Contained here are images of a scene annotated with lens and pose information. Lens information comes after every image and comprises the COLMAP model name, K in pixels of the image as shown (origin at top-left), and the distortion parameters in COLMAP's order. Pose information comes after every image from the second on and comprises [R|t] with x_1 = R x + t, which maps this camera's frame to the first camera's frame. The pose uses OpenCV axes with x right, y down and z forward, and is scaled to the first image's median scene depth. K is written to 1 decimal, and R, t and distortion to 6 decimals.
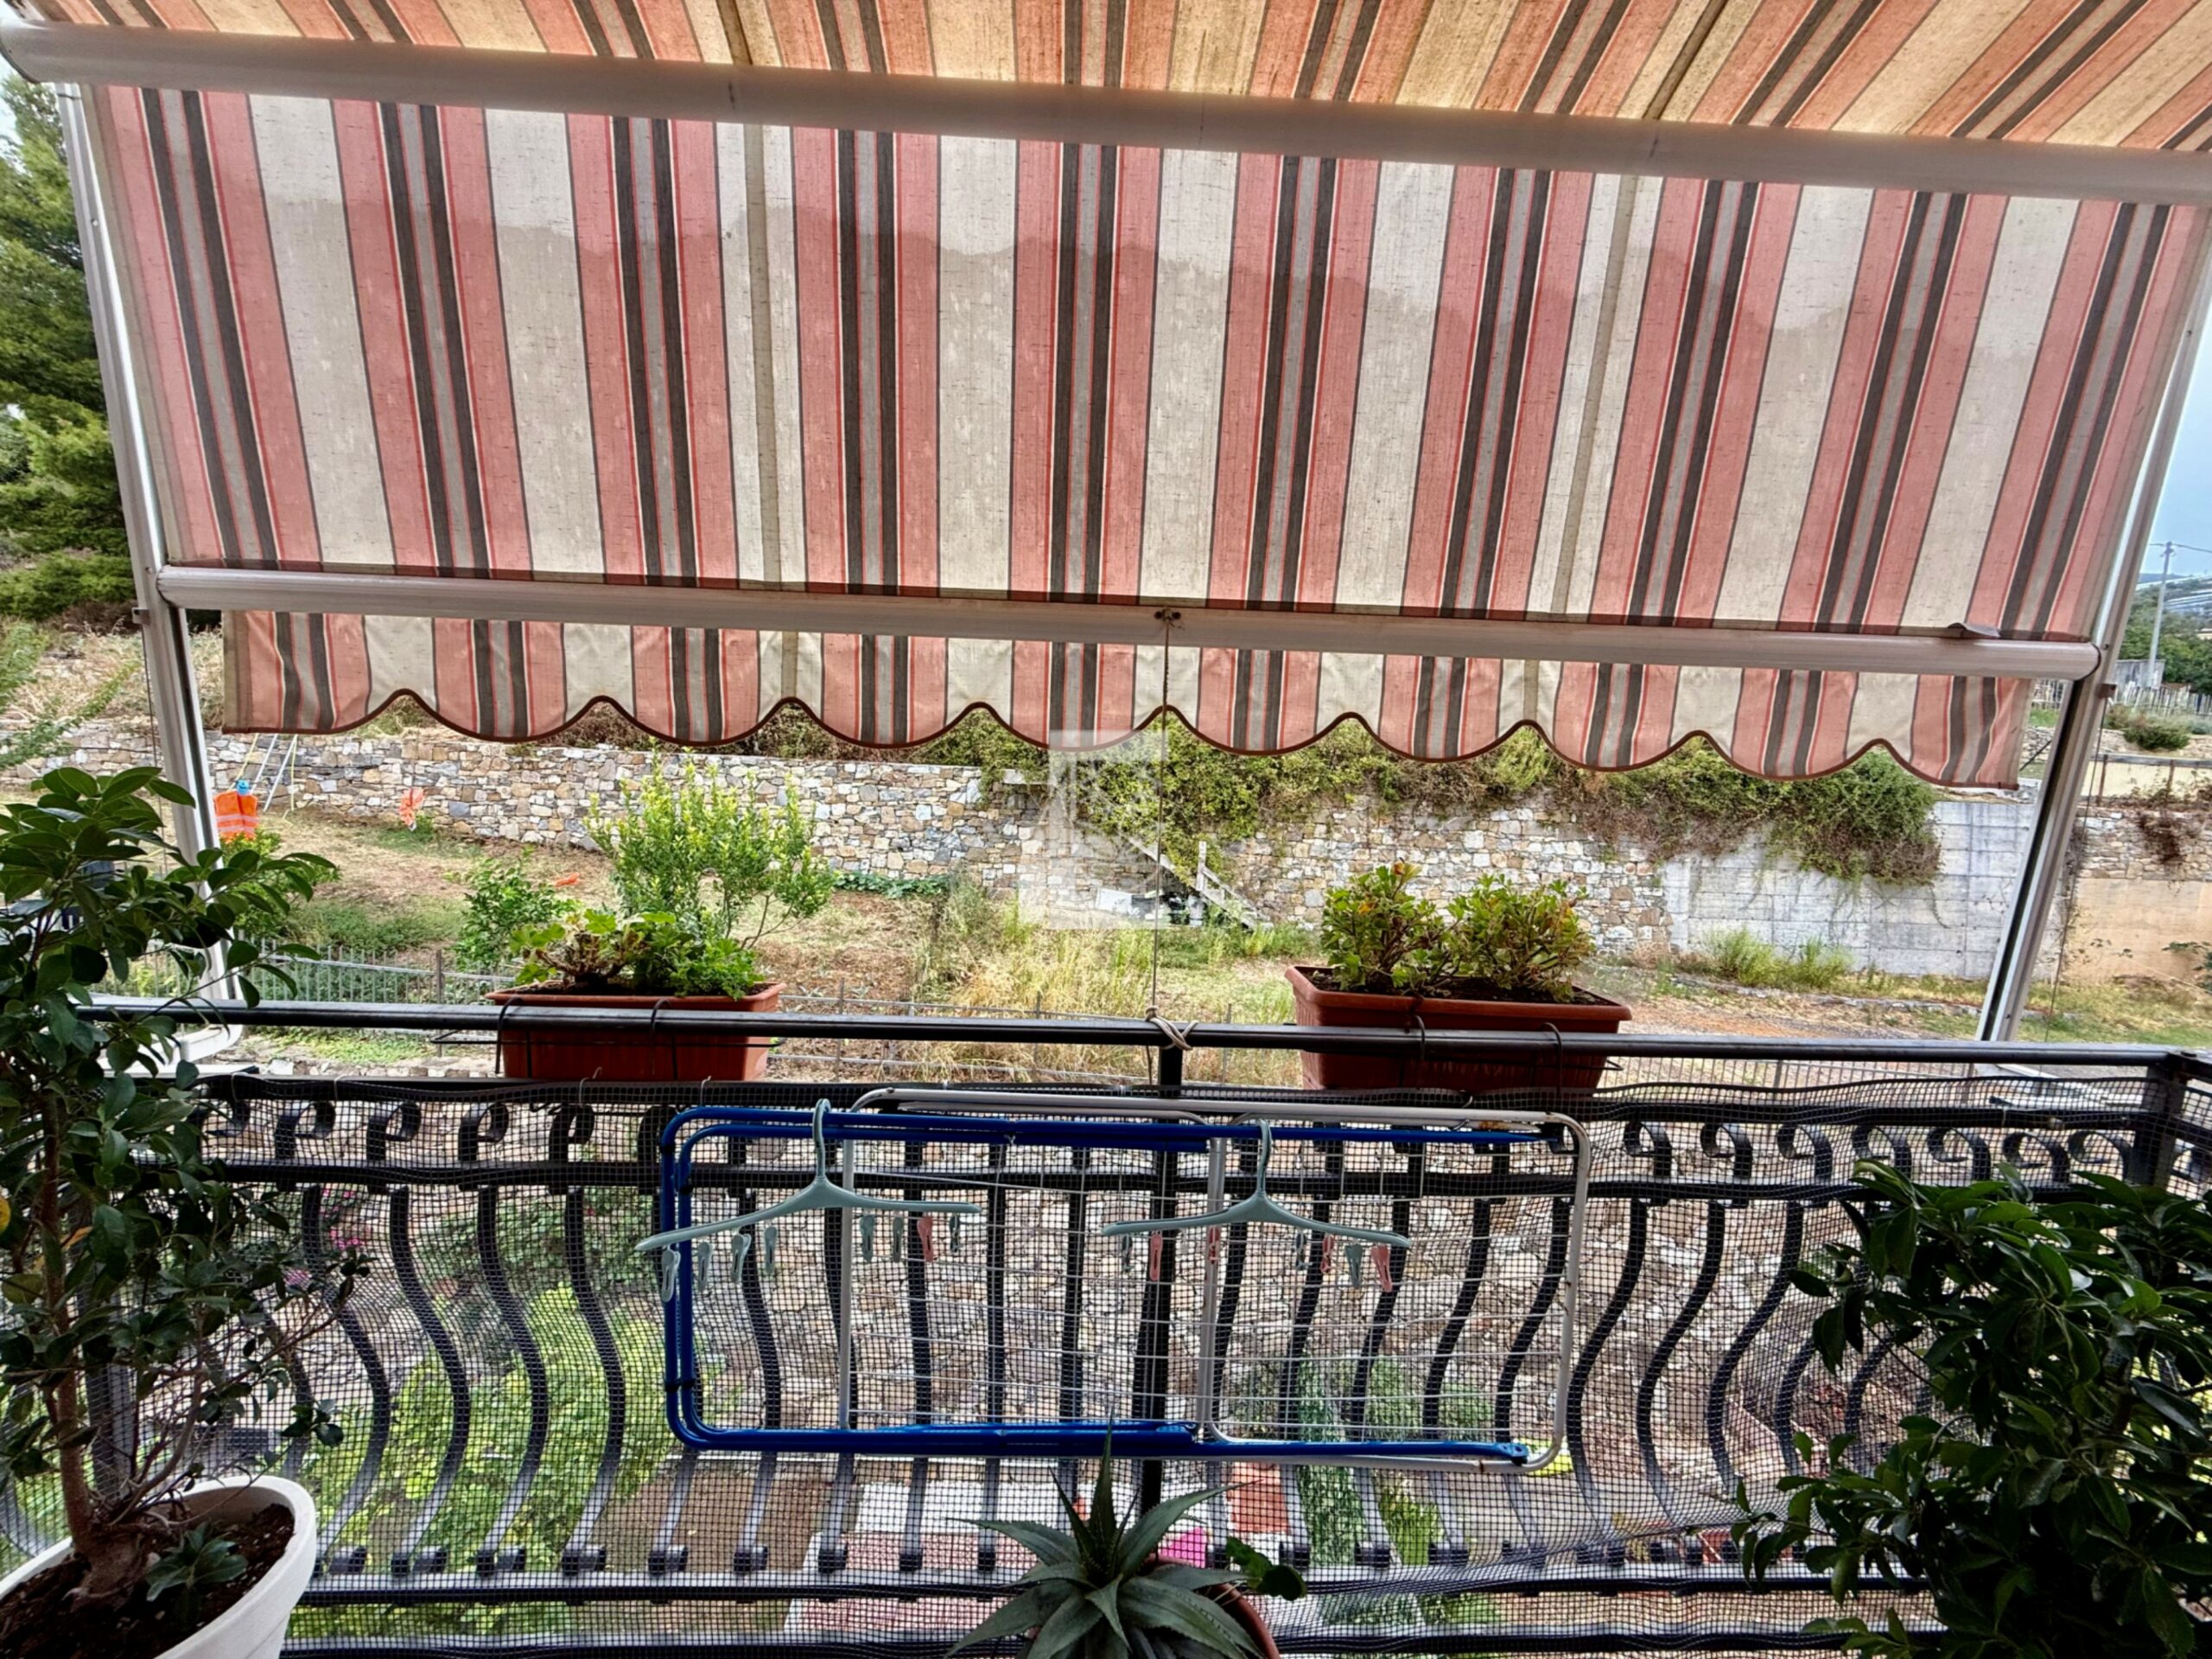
lens RADIAL K [[880.9, 0, 1098.9], [0, 880.9, 829.2], [0, 0, 1]] dist [0.000063, -0.000481]
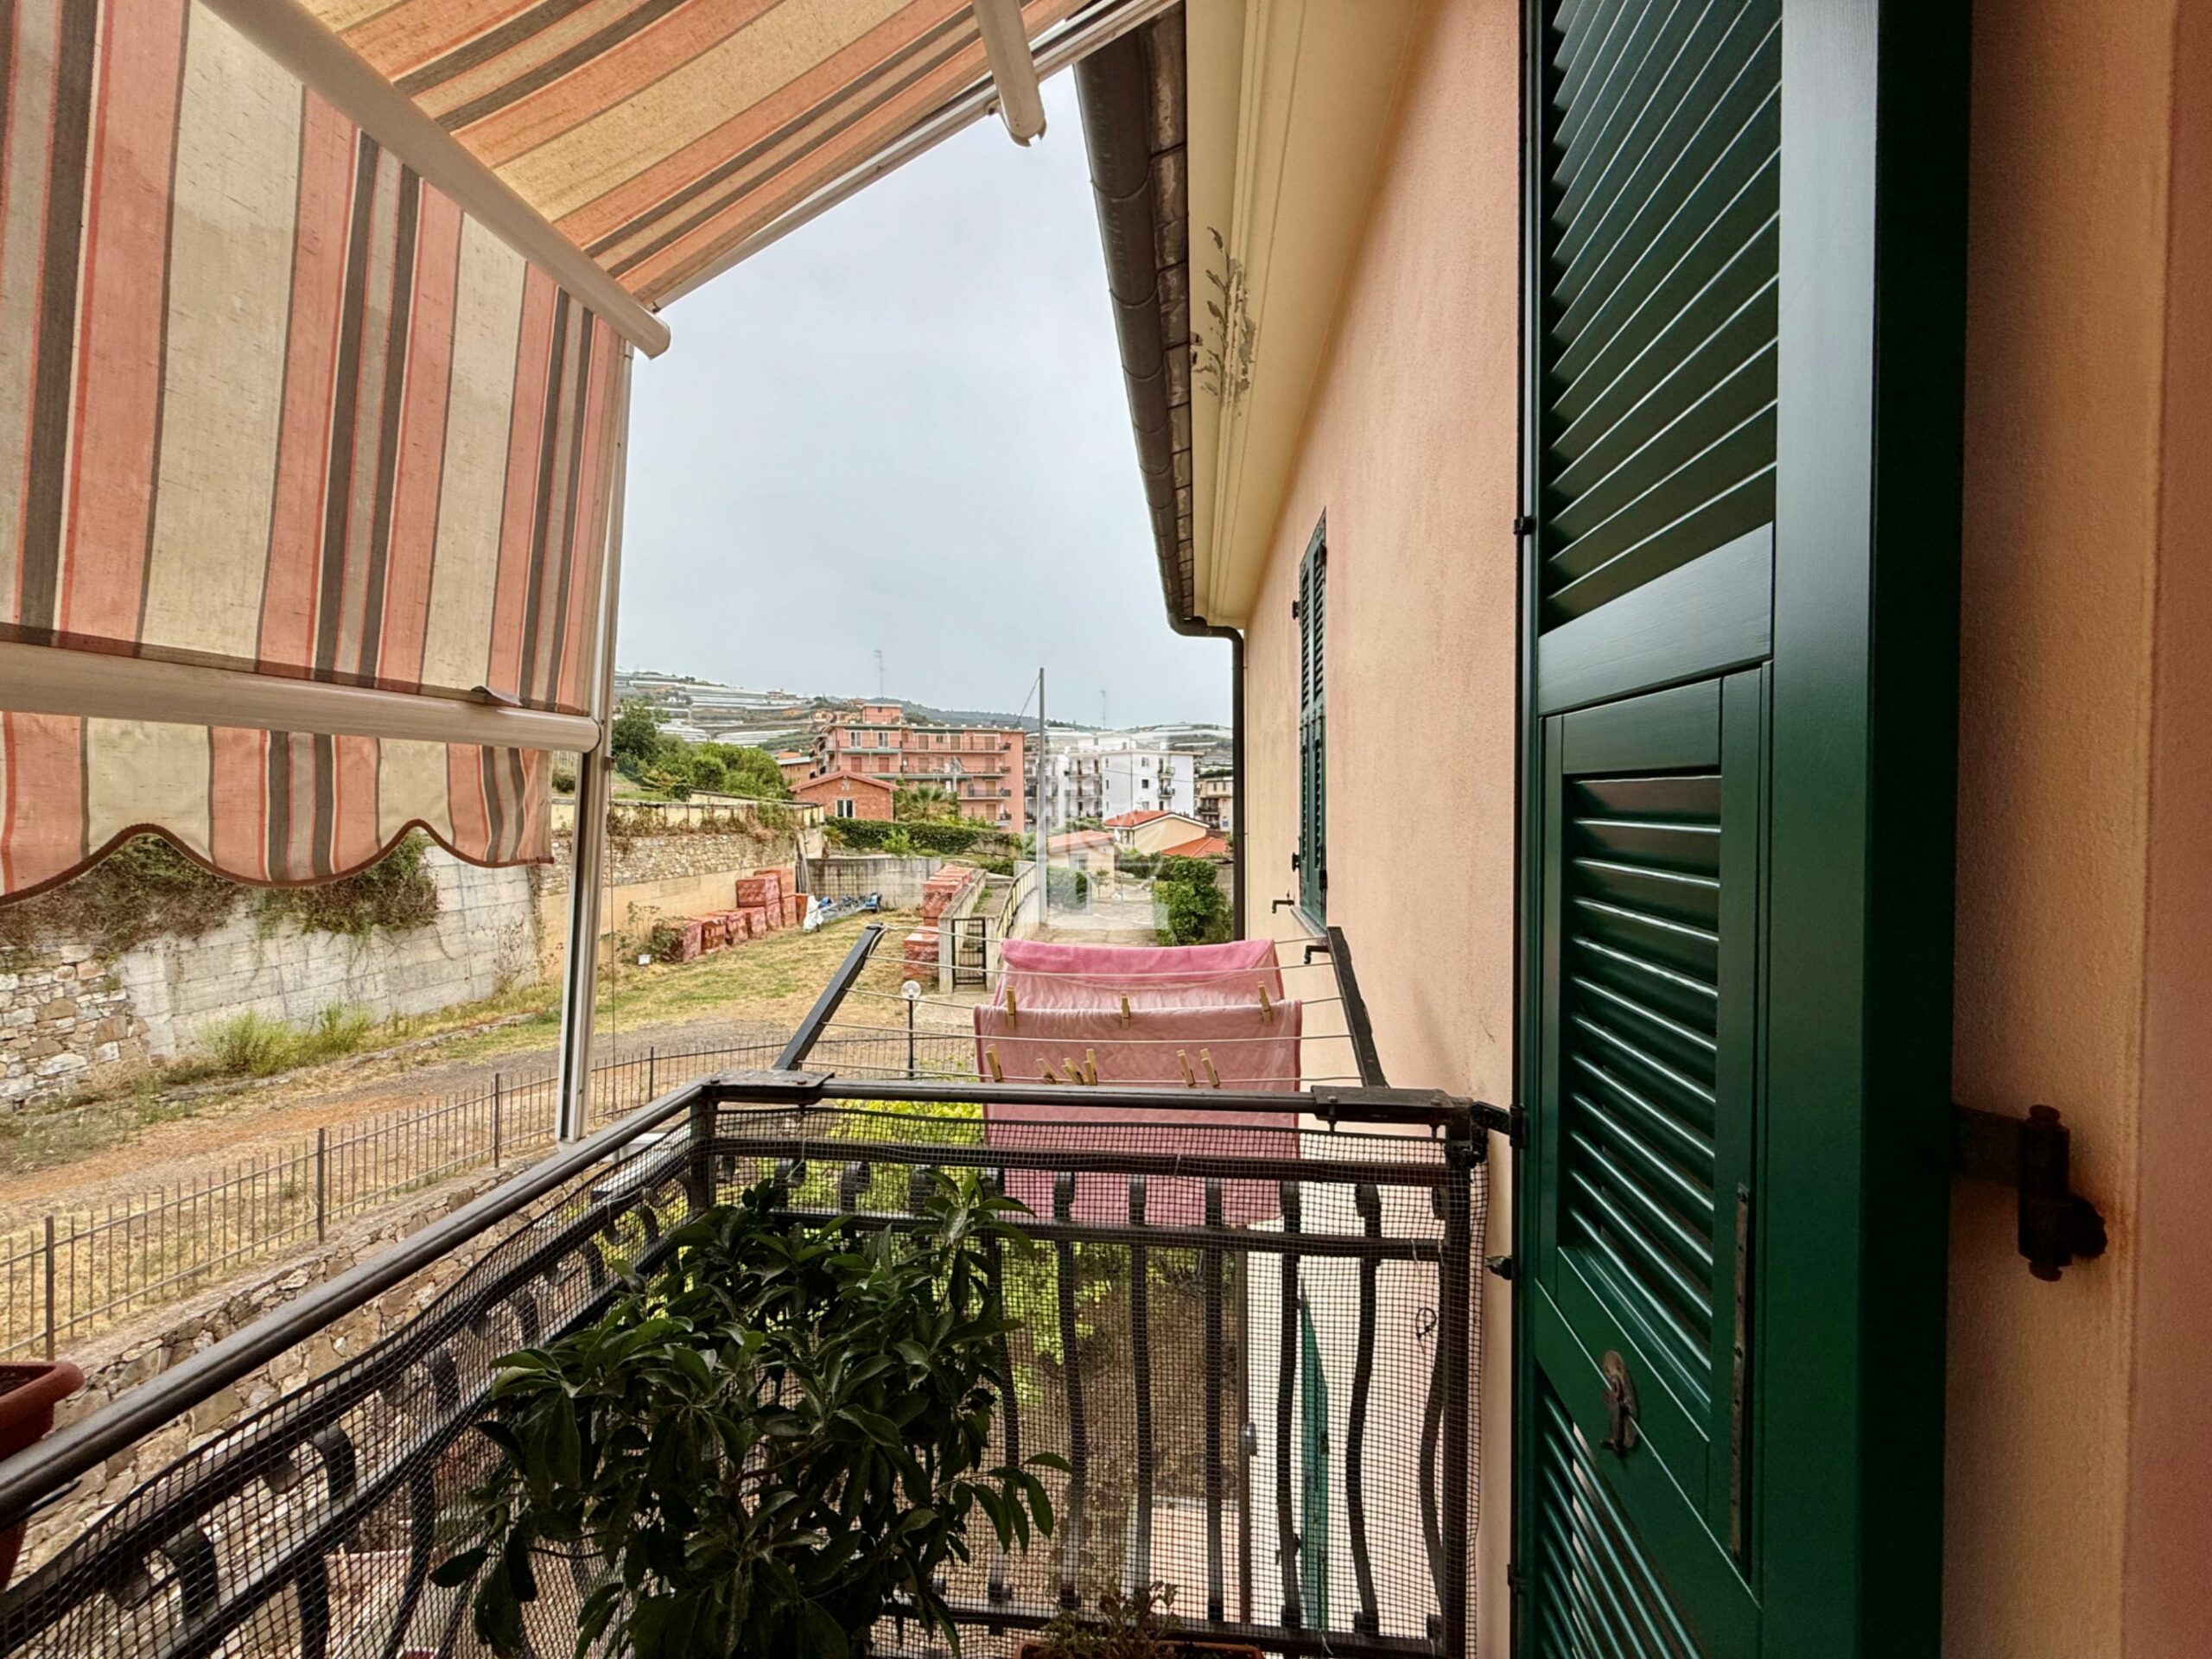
lens RADIAL K [[880.9, 0, 1098.9], [0, 880.9, 829.2], [0, 0, 1]] dist [0.000063, -0.000481]
pose [[0.150951, -0.068312, 0.986178, 0.181962], [0.122829, 0.991175, 0.049857, -0.057912], [-0.980881, 0.113605, 0.158010, 0.257697]]
